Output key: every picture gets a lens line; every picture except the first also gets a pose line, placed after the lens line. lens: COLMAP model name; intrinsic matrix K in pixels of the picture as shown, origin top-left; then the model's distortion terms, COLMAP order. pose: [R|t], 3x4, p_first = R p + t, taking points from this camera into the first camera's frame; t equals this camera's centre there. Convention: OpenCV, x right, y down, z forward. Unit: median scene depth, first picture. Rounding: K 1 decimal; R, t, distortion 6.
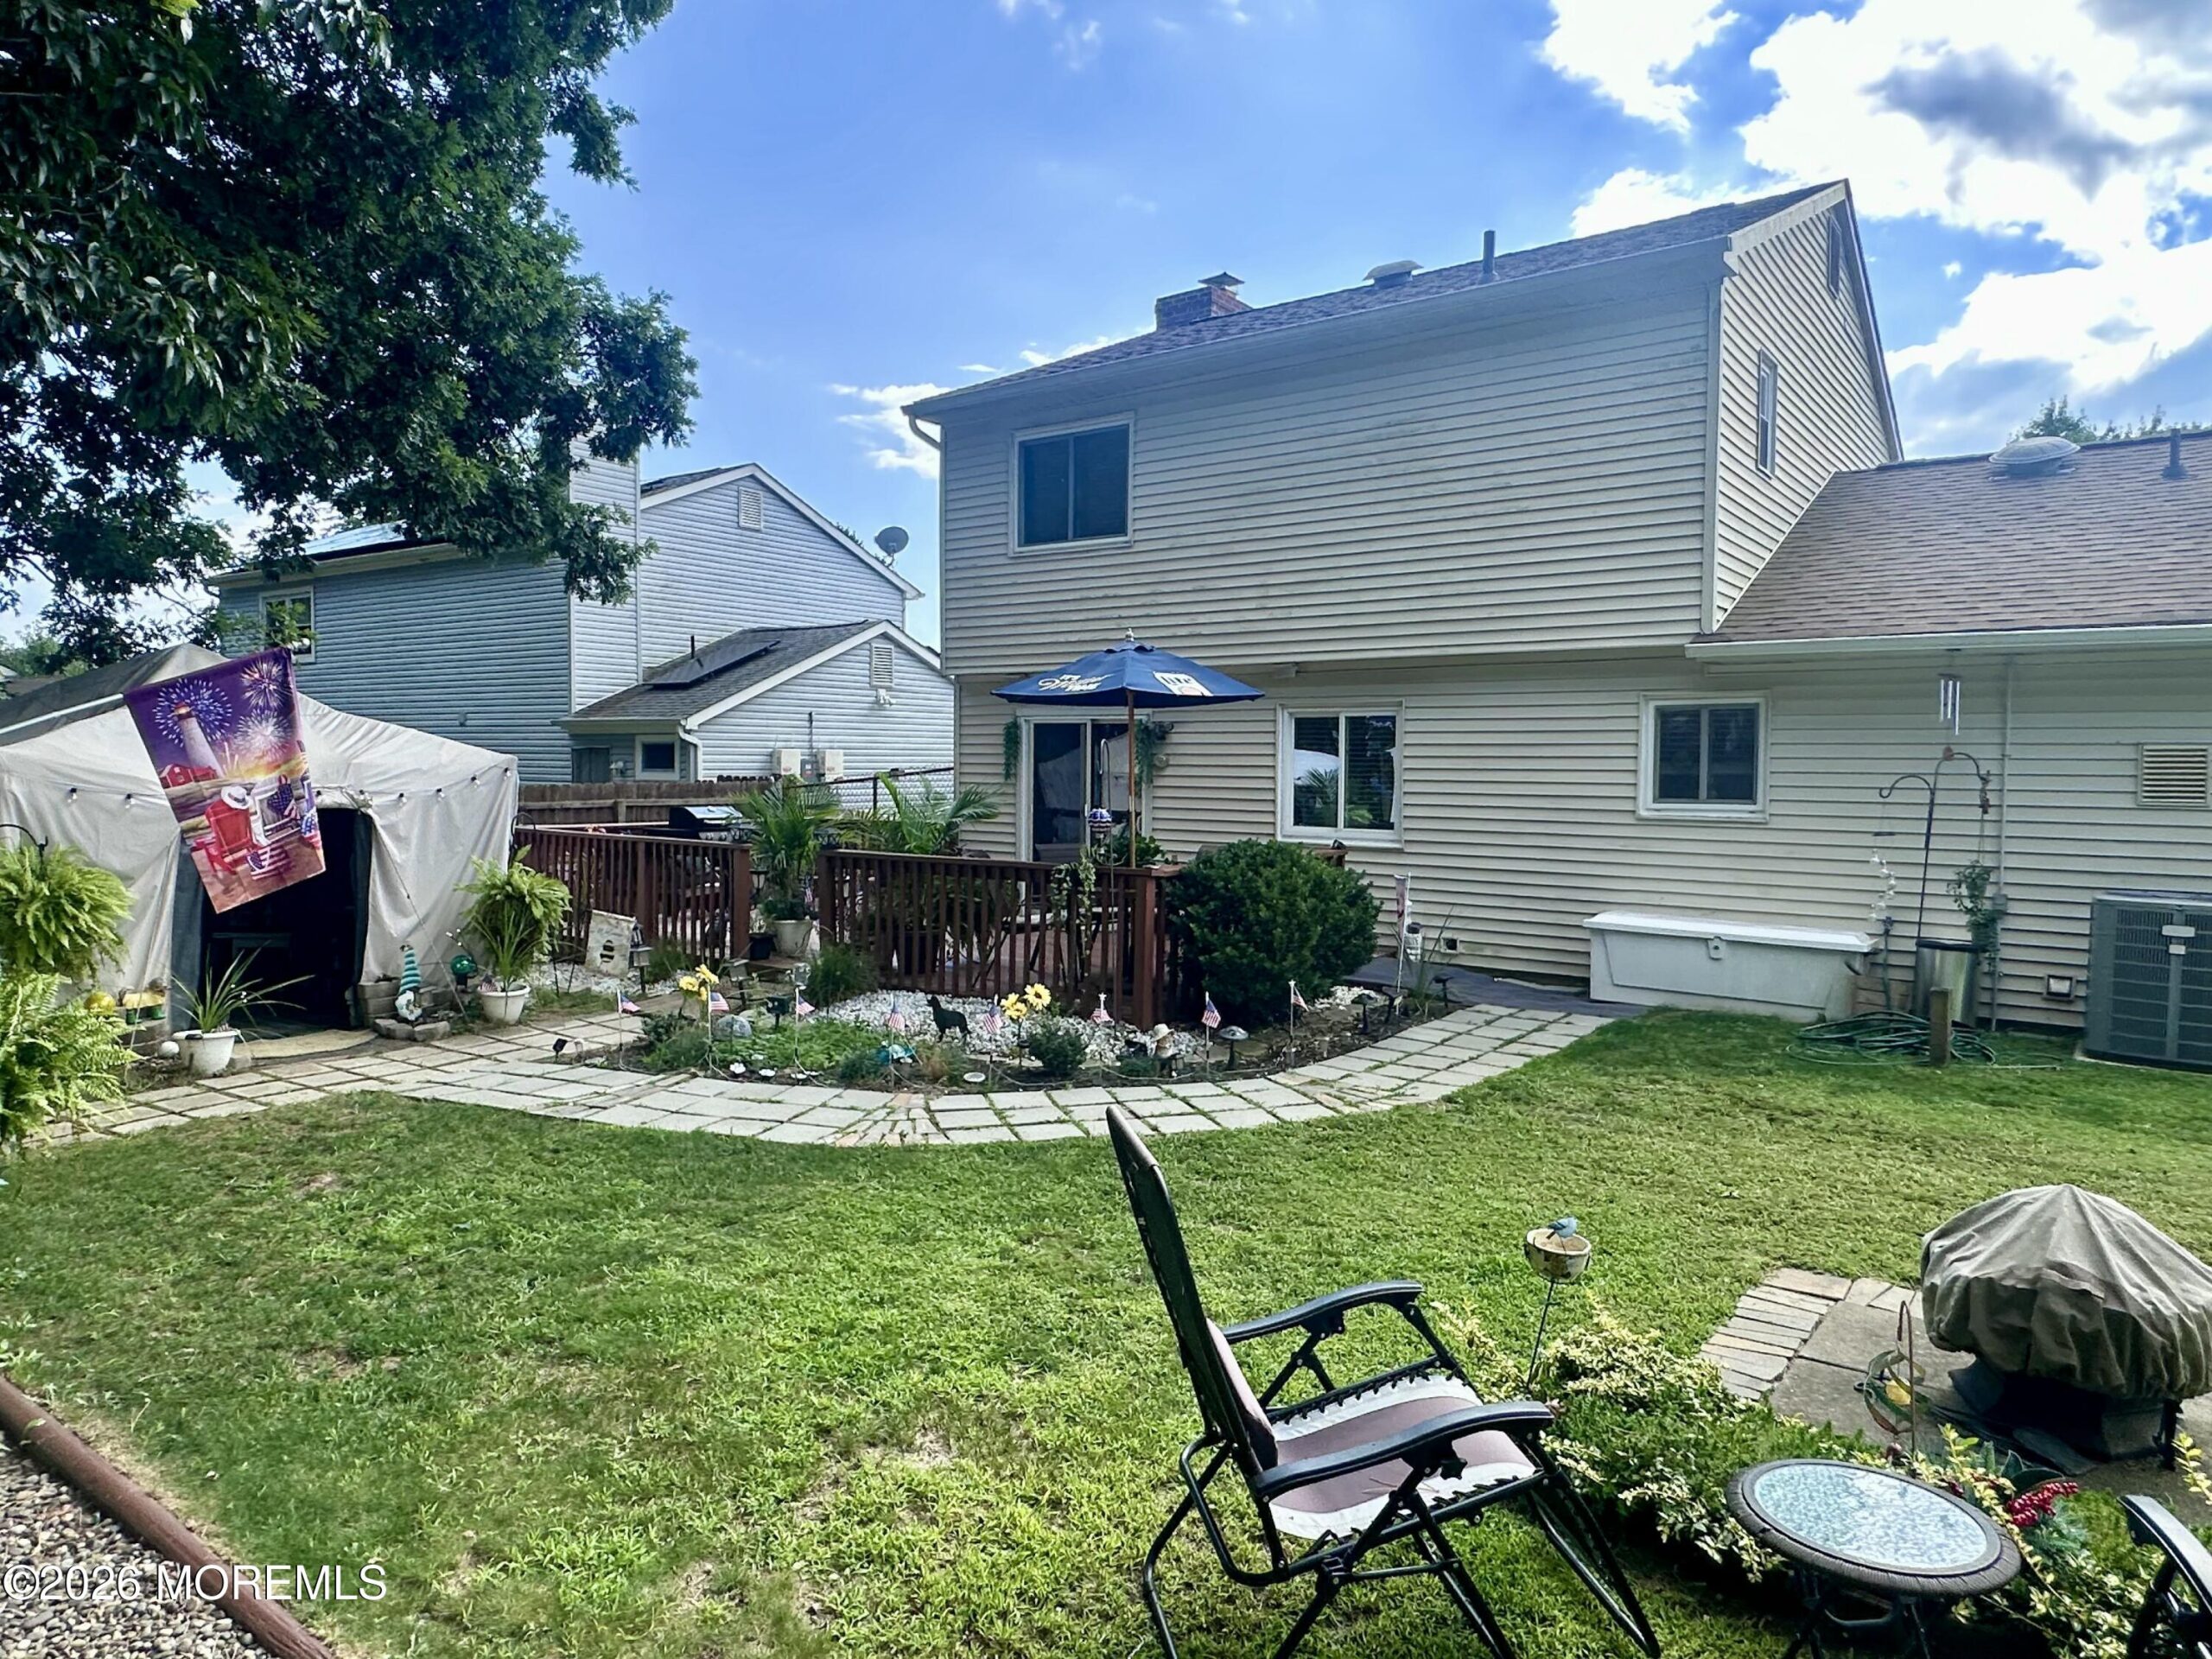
lens RADIAL K [[1381.5, 0, 1100.5], [0, 1381.5, 821.3], [0, 0, 1]] dist [-0.004859, 0.000325]
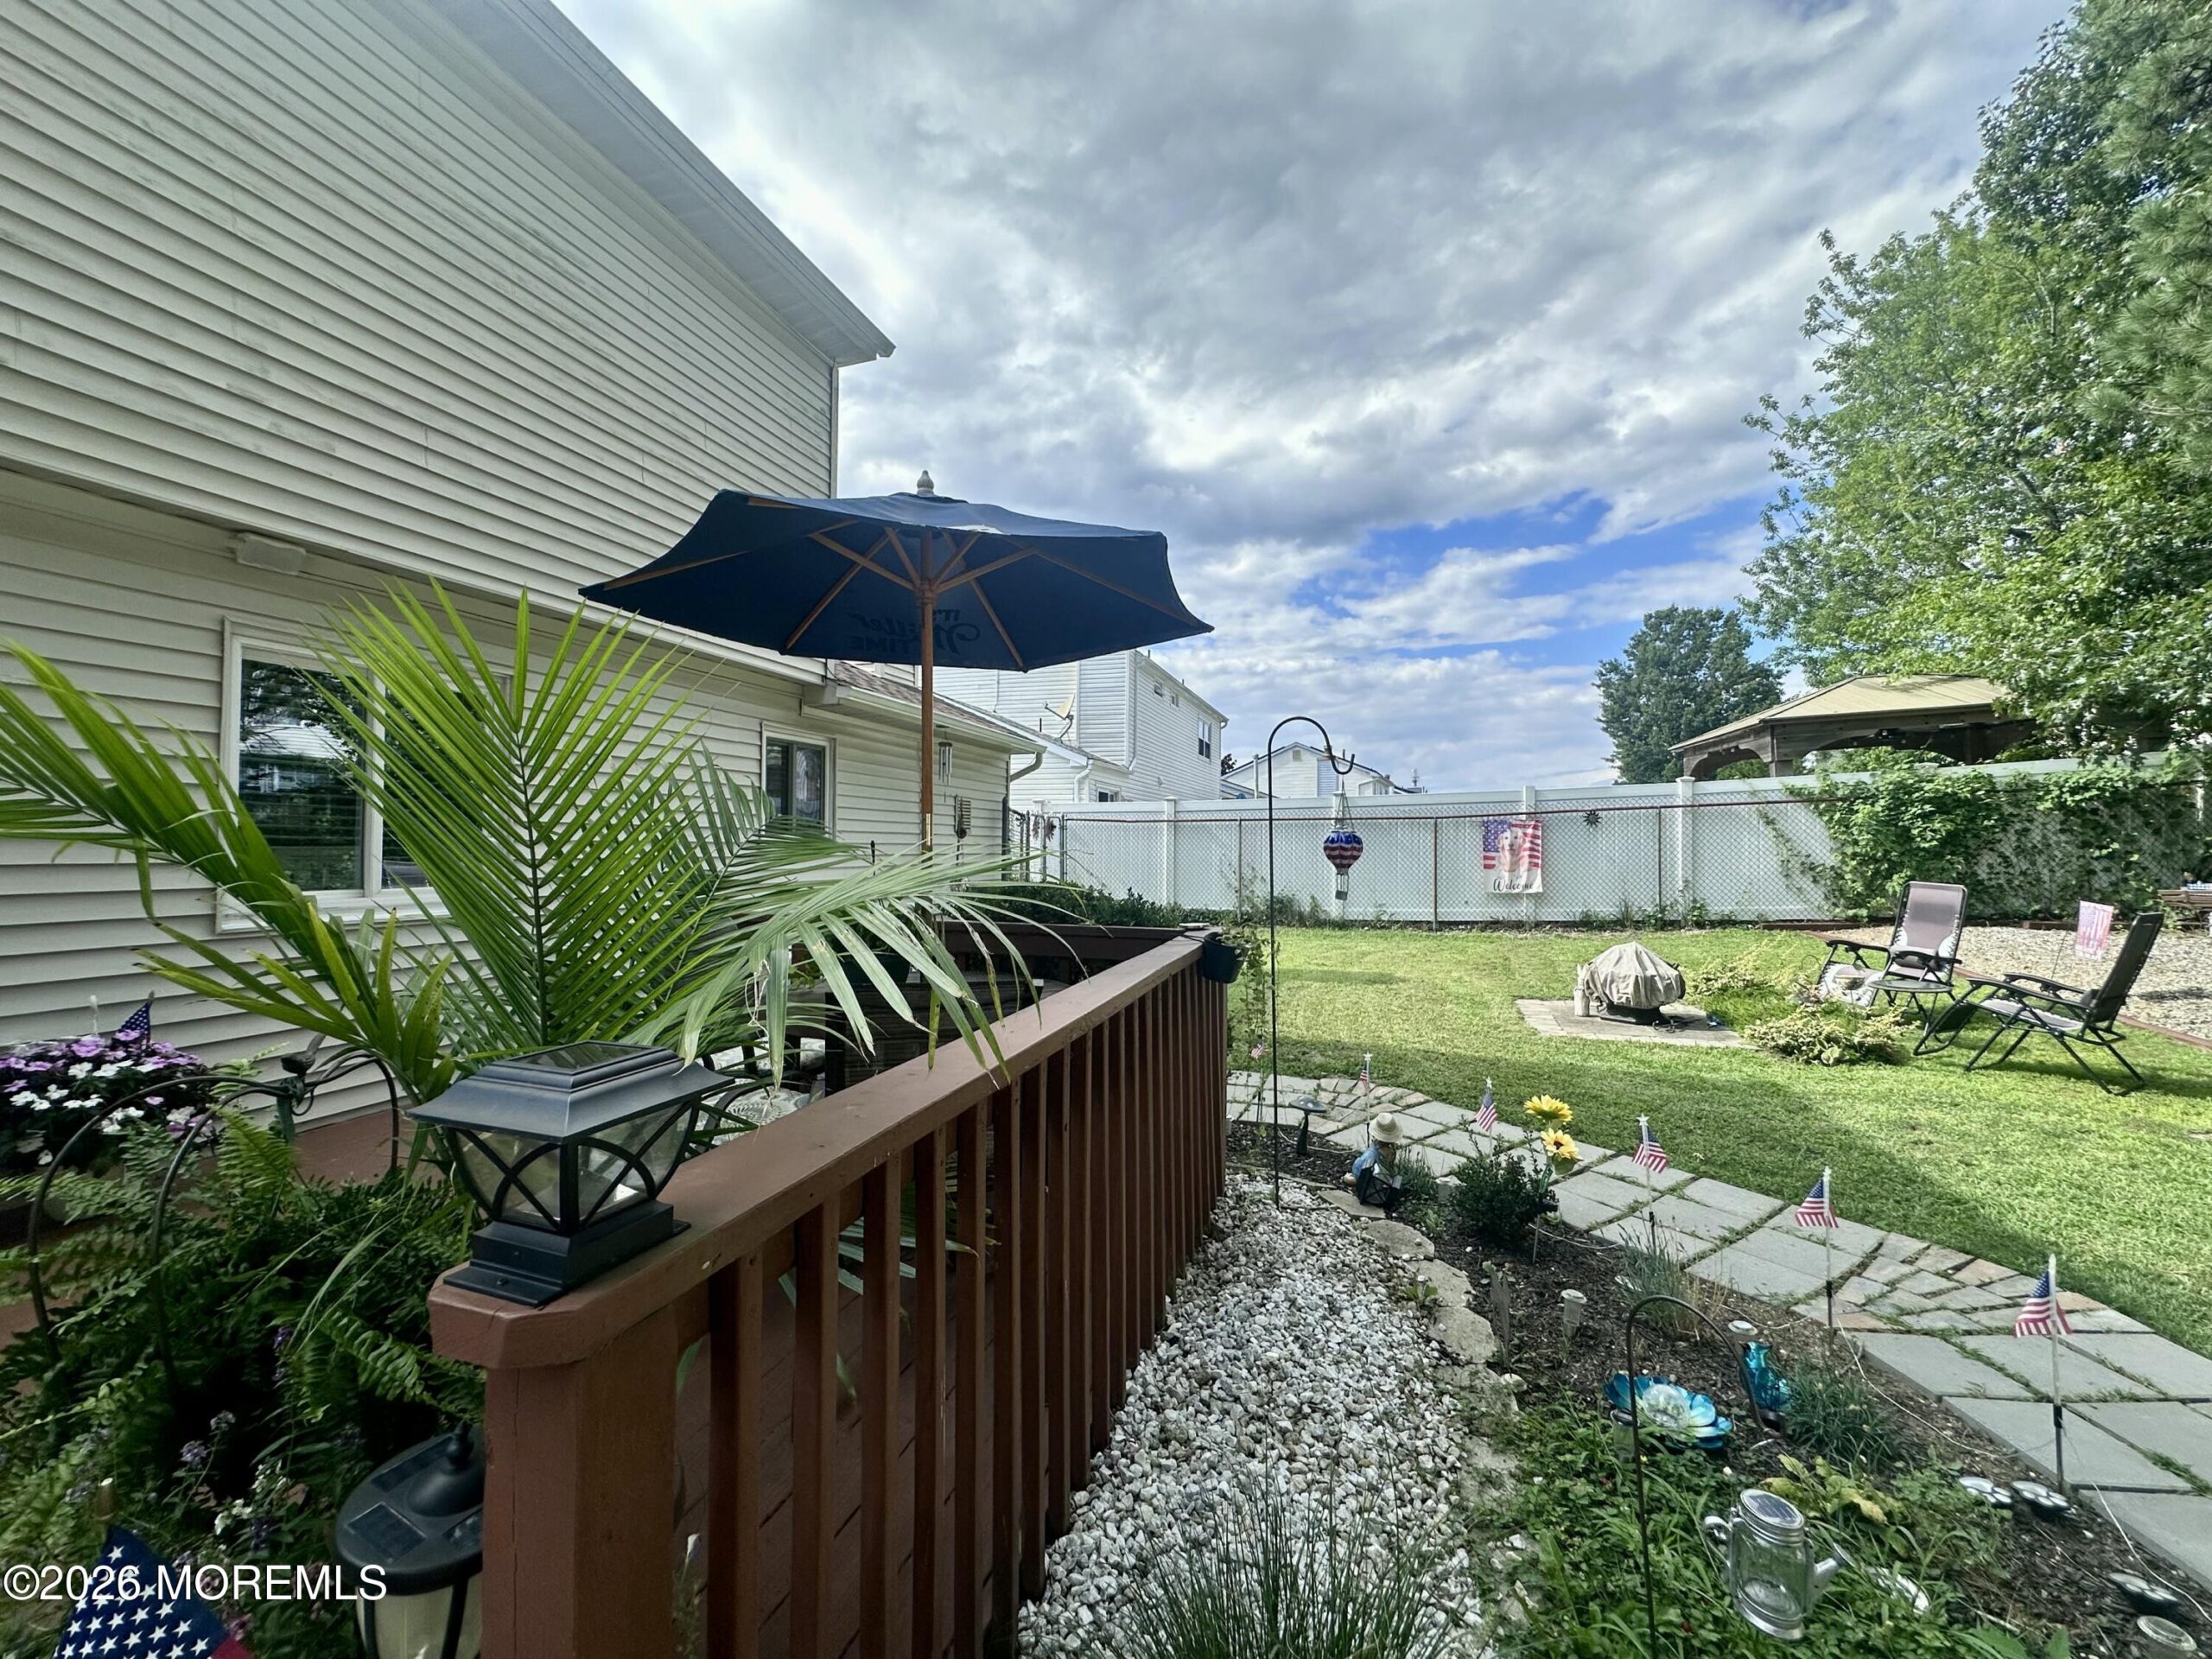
lens RADIAL K [[883.4, 0, 1106.9], [0, 883.4, 827.8], [0, 0, 1]] dist [-0.000395, -0.000008]
pose [[-0.323652, 0.010300, 0.946120, -0.241842], [0.032867, 0.999460, 0.000362, -0.009555], [-0.945605, 0.031214, -0.323816, 0.860688]]
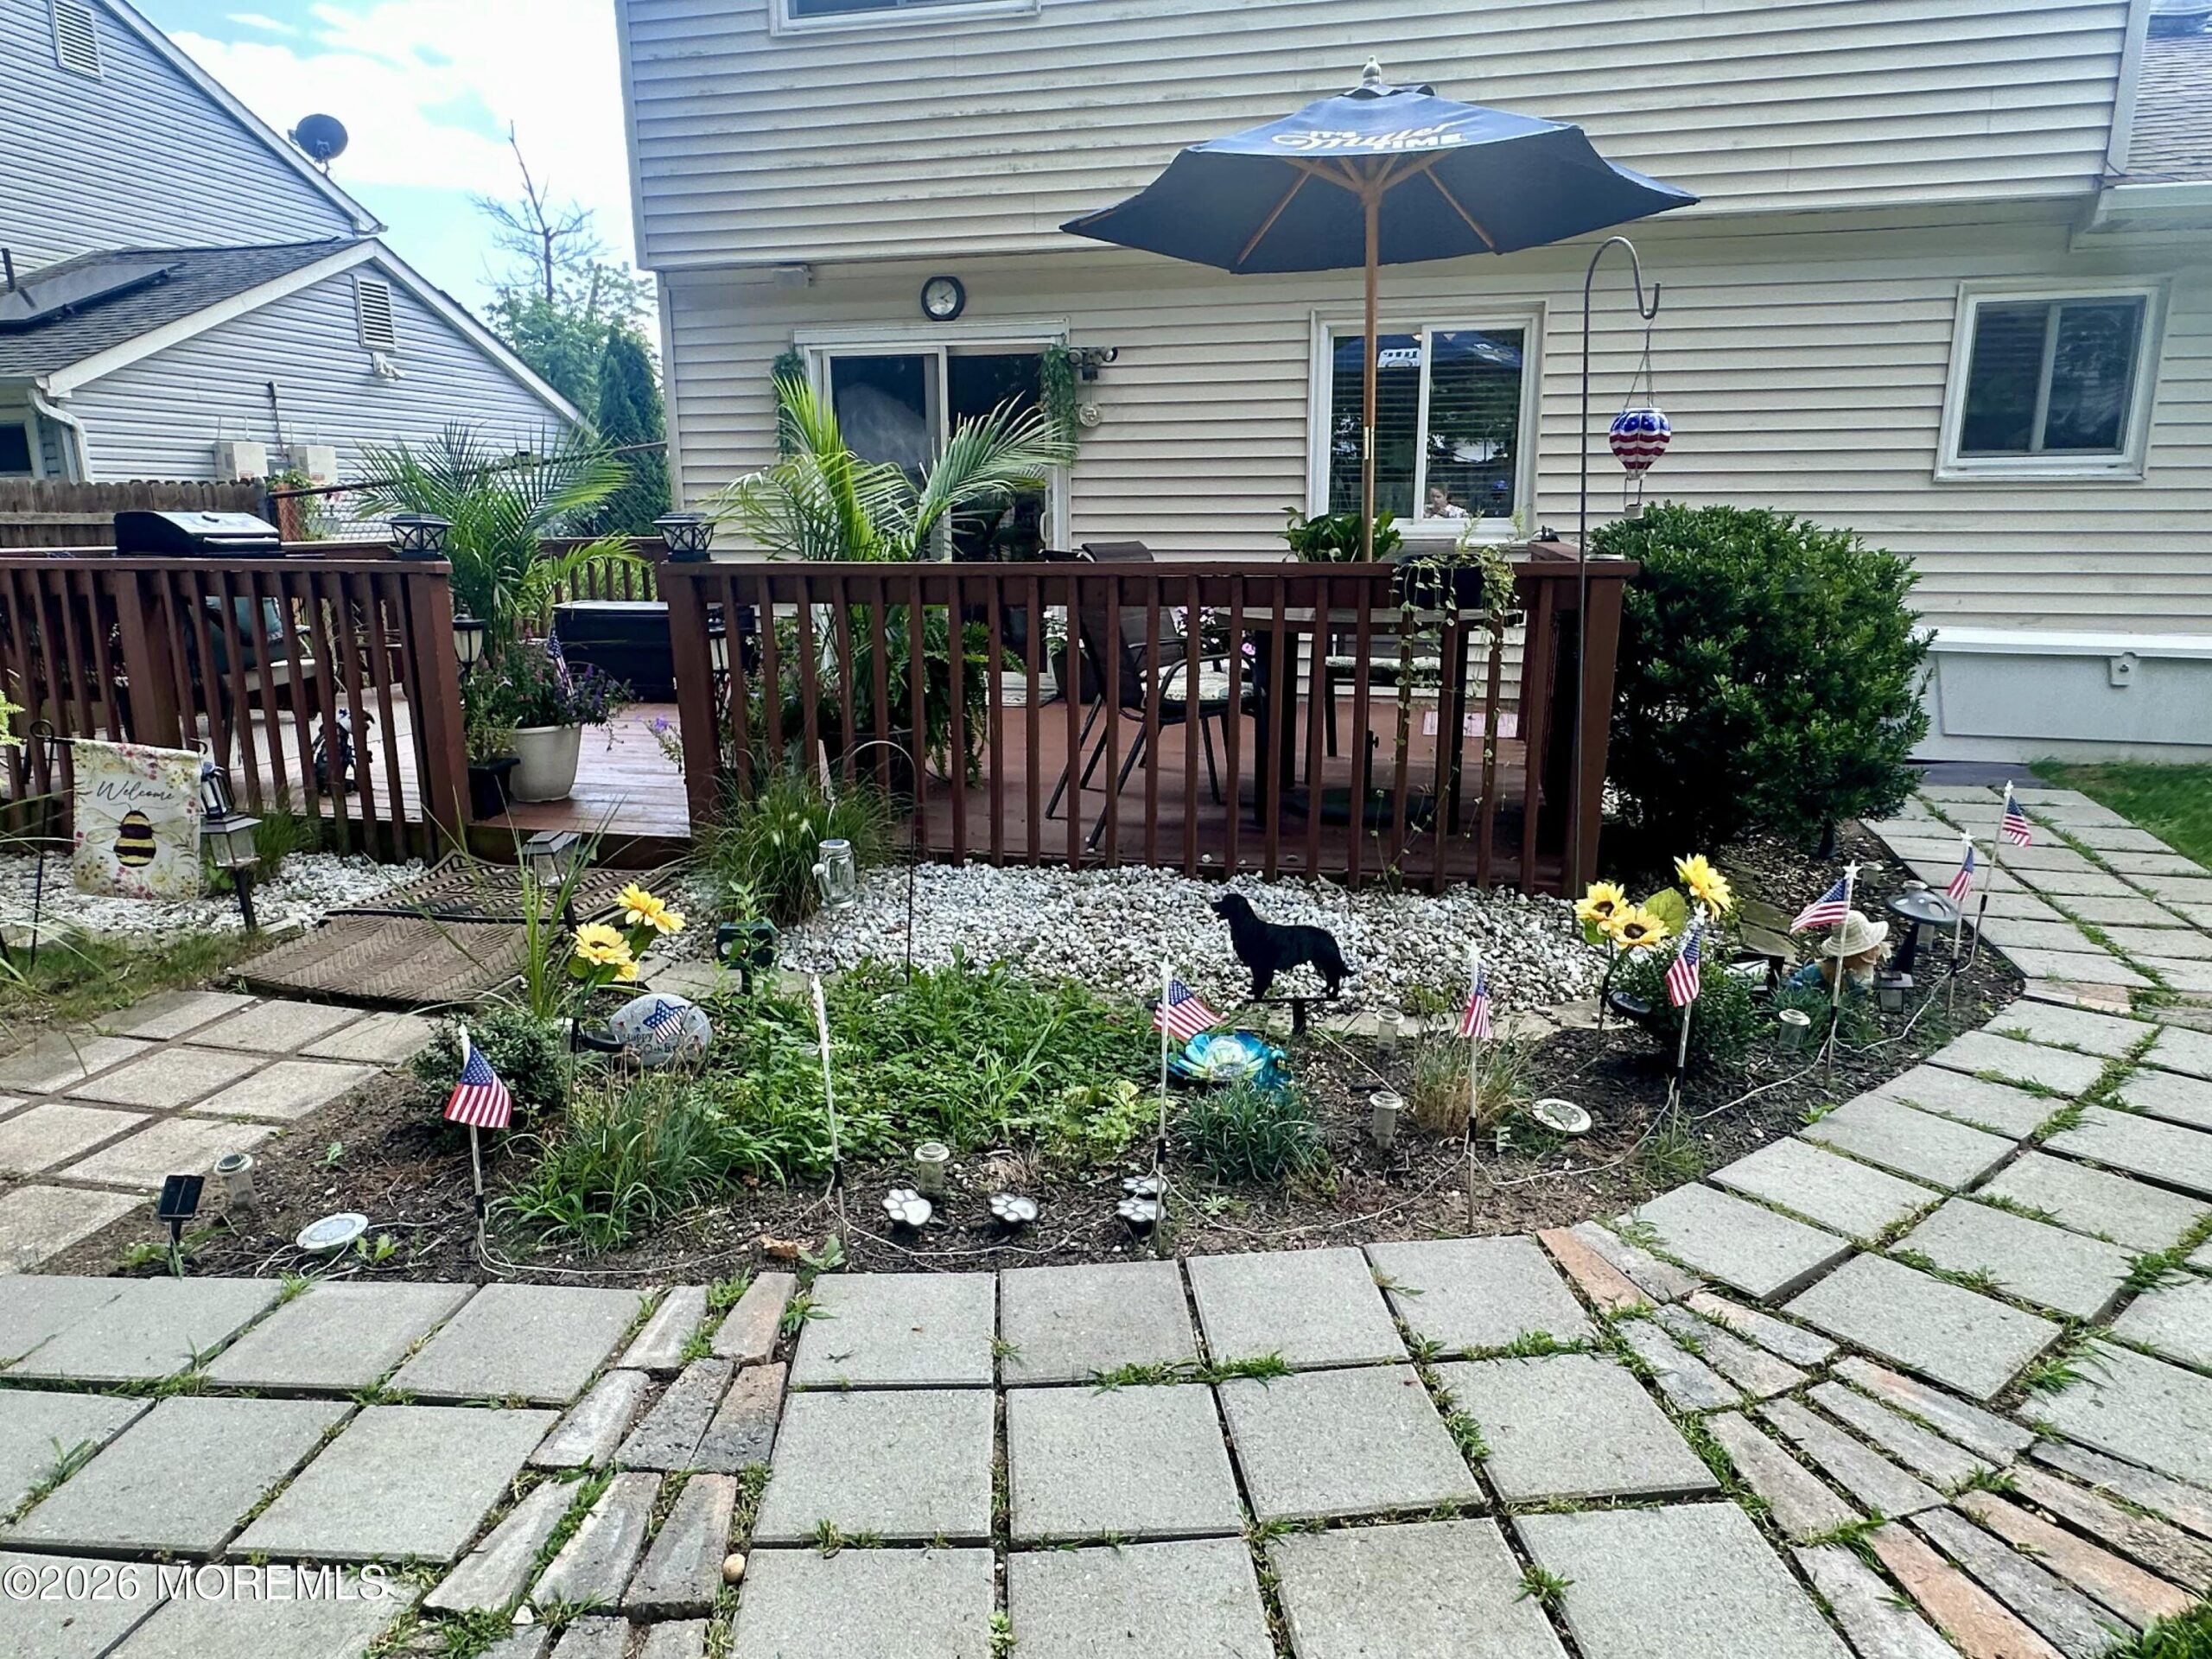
lens RADIAL K [[1381.5, 0, 1097.9], [0, 1381.5, 840.0], [0, 0, 1]] dist [-0.004859, 0.000325]
pose [[0.919107, -0.103613, 0.380140, -0.222421], [0.029815, 0.980327, 0.195117, 0.022308], [-0.392878, -0.168000, 0.904115, 0.468182]]
